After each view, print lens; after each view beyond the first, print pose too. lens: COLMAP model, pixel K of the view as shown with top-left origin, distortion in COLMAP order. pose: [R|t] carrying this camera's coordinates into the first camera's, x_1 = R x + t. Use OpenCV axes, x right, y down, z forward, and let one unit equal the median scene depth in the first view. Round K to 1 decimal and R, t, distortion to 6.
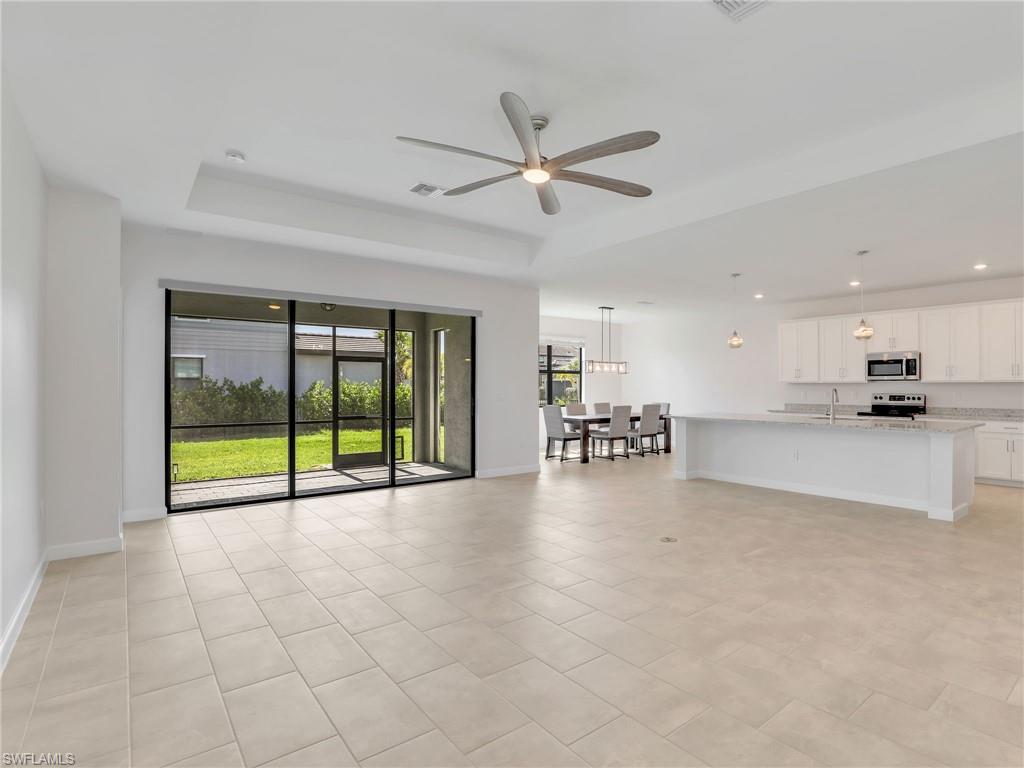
lens RADIAL K [[550.4, 0, 577.3], [0, 550.4, 395.2], [0, 0, 1]] dist [-0.022103, 0.000081]
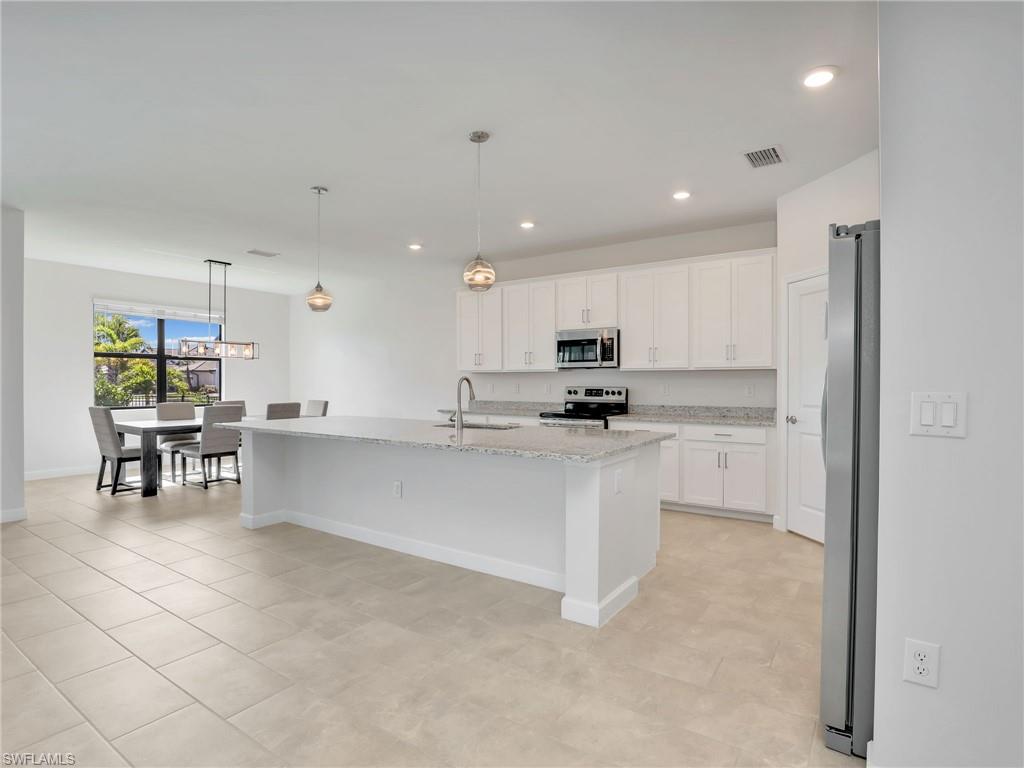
lens RADIAL K [[547.2, 0, 512.5], [0, 547.2, 400.8], [0, 0, 1]] dist [-0.024955, -0.000340]
pose [[0.969600, -0.009091, 0.244526, 0.301583], [0.004195, 0.999780, 0.020534, 0.000762], [-0.244659, -0.018884, 0.969425, 0.319498]]
